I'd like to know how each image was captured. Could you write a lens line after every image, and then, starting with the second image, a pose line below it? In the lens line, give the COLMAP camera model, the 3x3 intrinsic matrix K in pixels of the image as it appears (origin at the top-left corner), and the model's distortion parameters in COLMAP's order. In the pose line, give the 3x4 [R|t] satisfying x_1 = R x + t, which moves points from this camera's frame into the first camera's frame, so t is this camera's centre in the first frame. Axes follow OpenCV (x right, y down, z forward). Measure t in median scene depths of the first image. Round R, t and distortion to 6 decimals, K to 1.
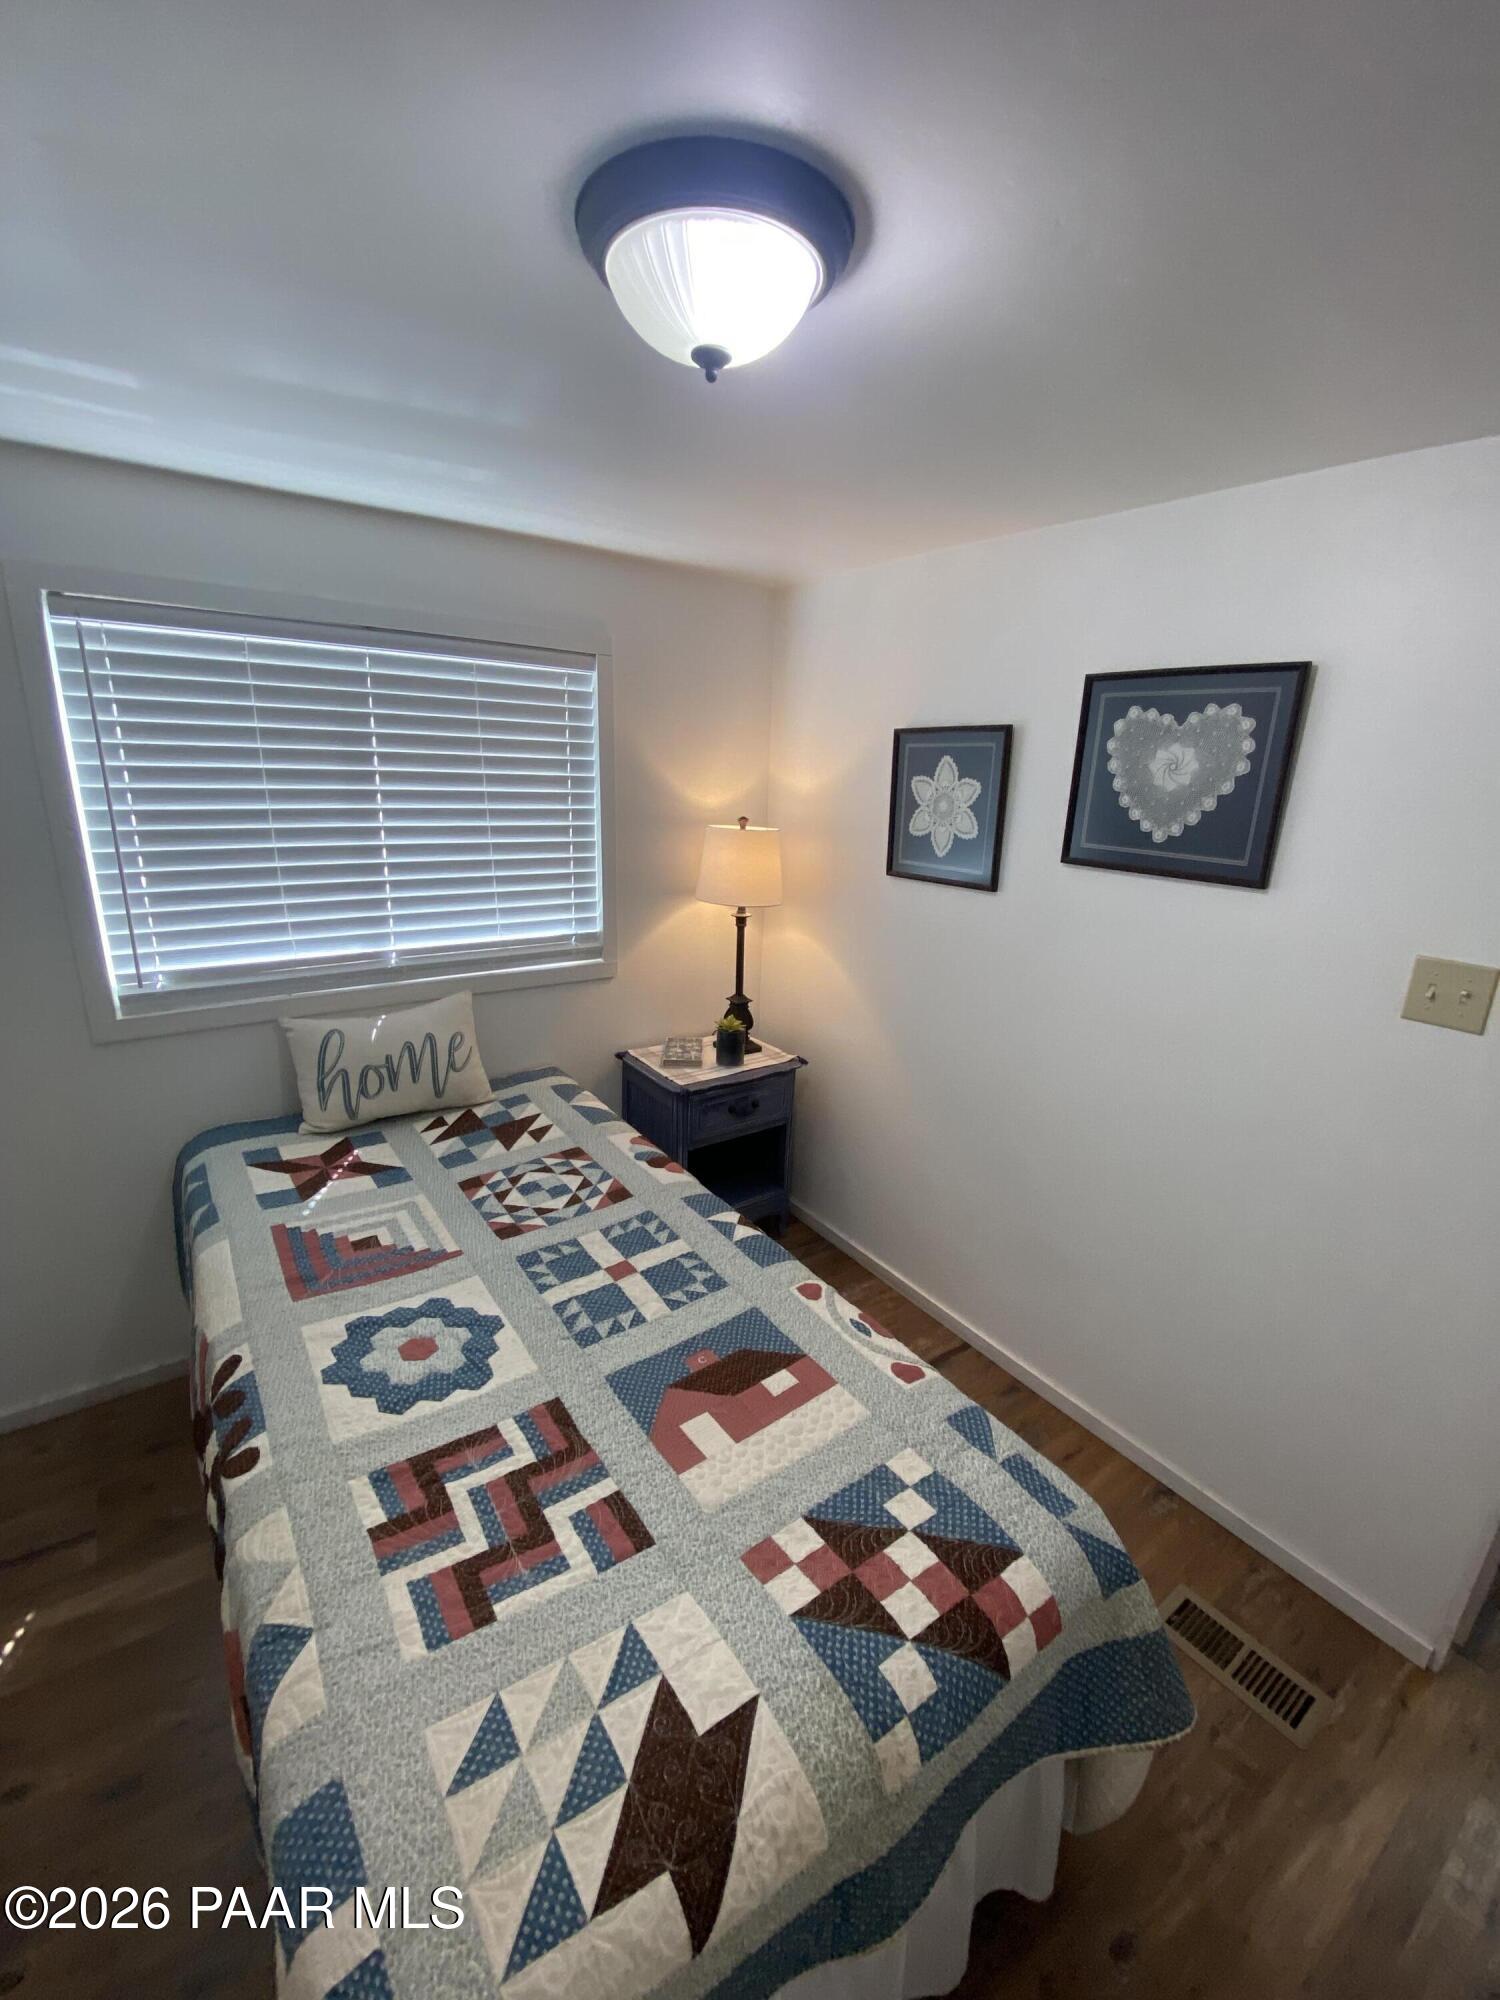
lens RADIAL K [[805.5, 0, 750.0], [0, 805.5, 1000.0], [0, 0, 1]] dist [-0.000337, -0.000245]
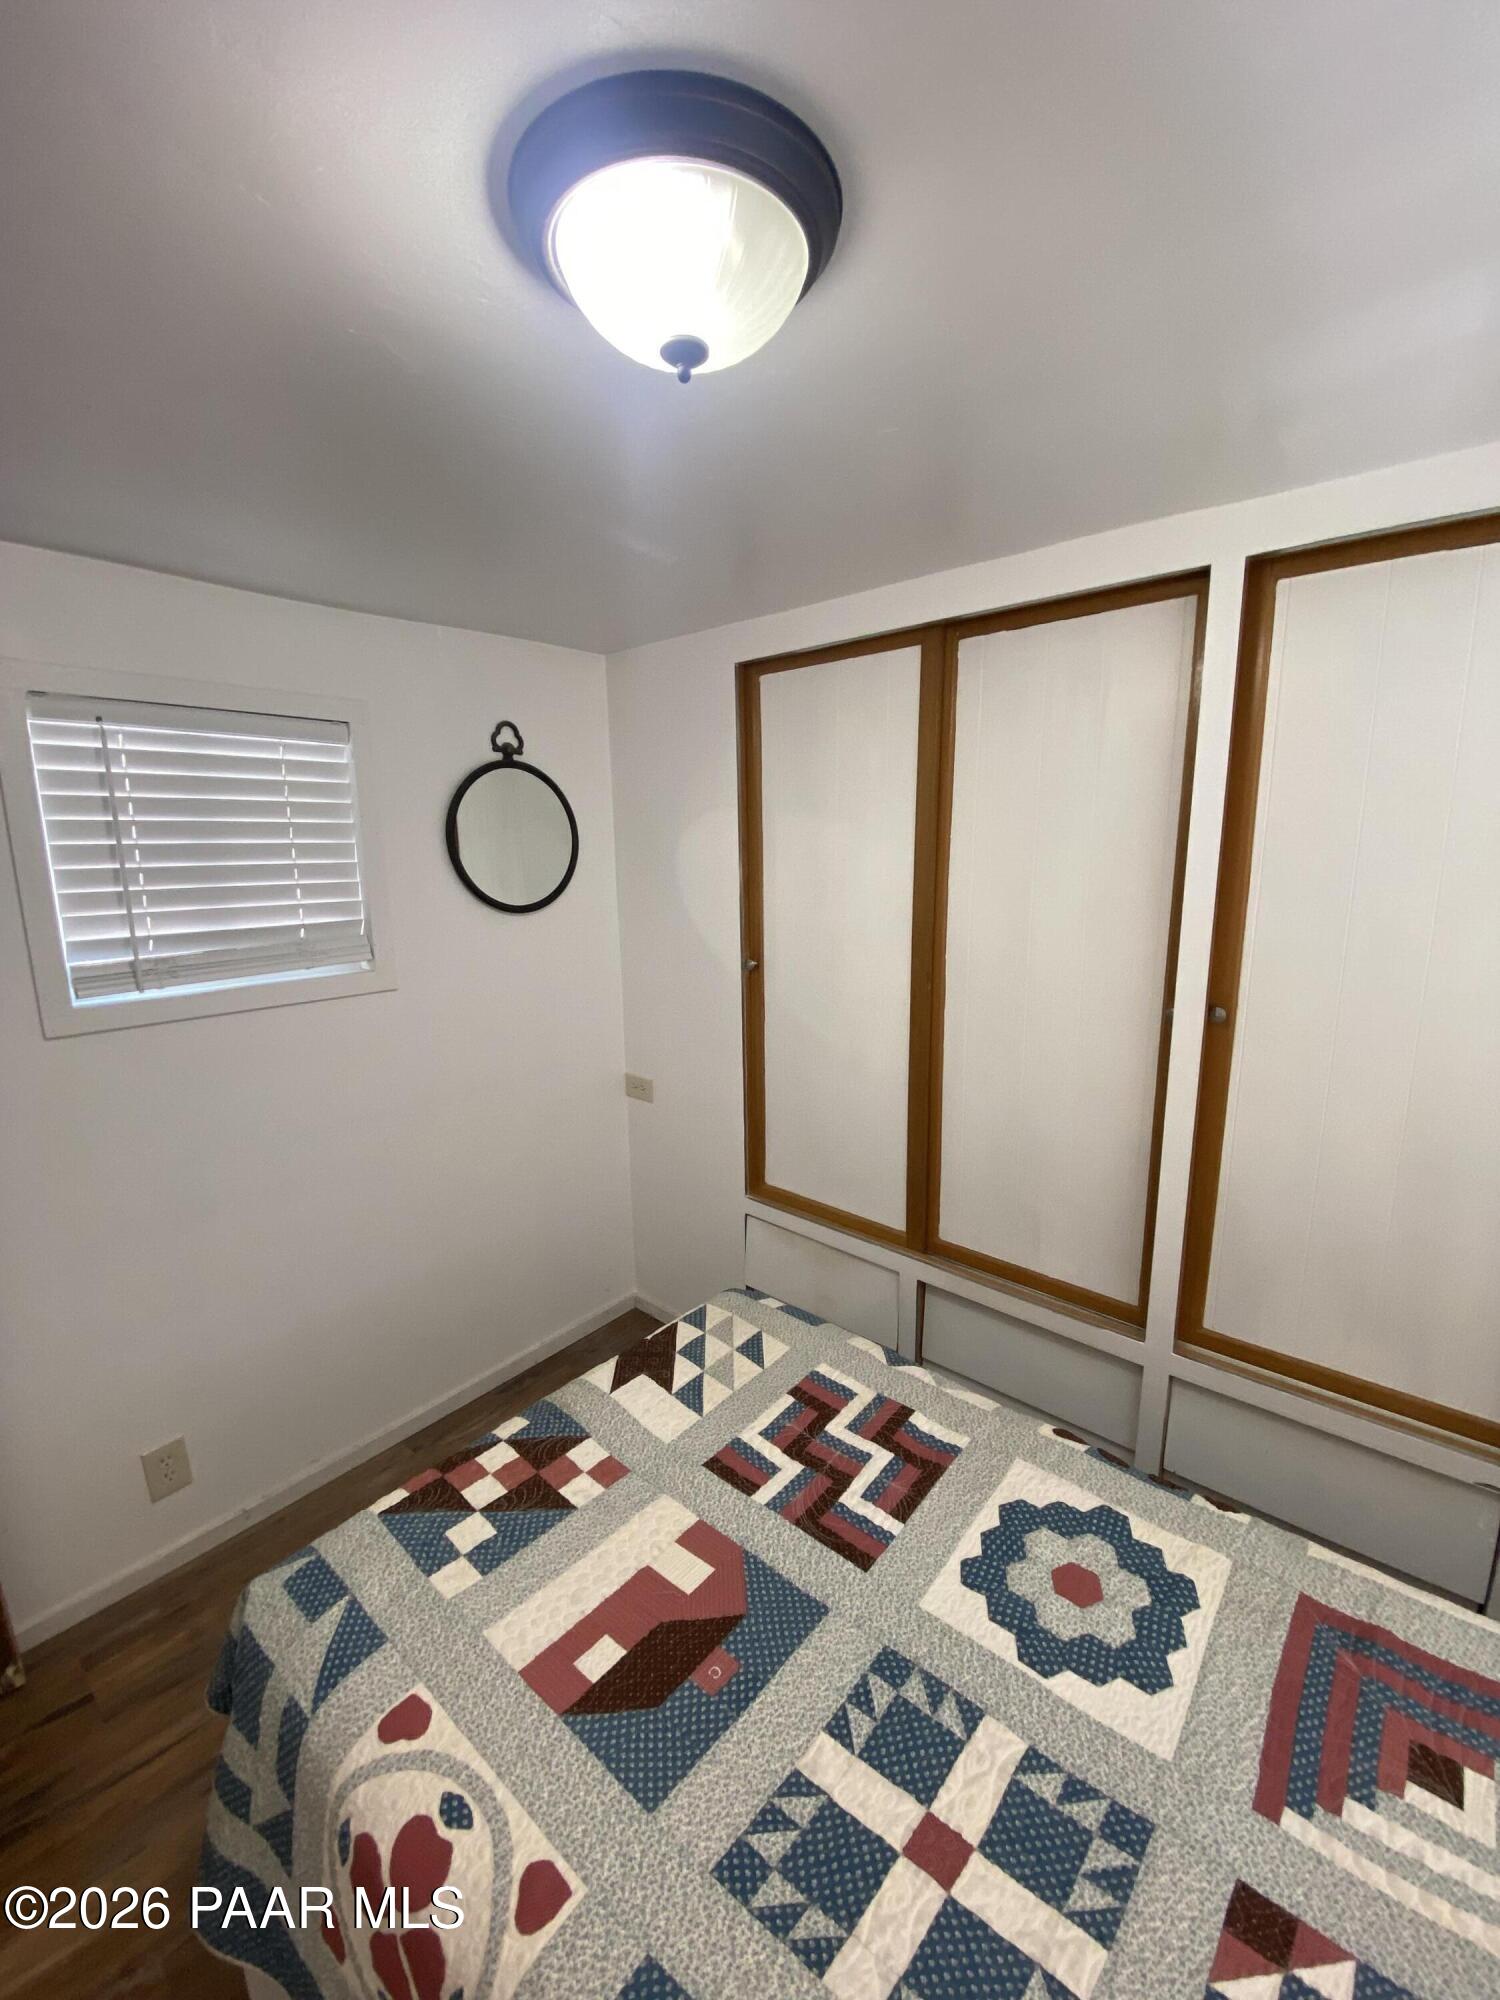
lens RADIAL K [[805.5, 0, 750.0], [0, 805.5, 1000.0], [0, 0, 1]] dist [-0.000337, -0.000245]
pose [[-0.973262, 0.016195, -0.229128, 0.071349], [-0.087817, 0.895500, 0.436311, -0.442533], [0.212250, 0.444766, -0.870134, 1.587564]]
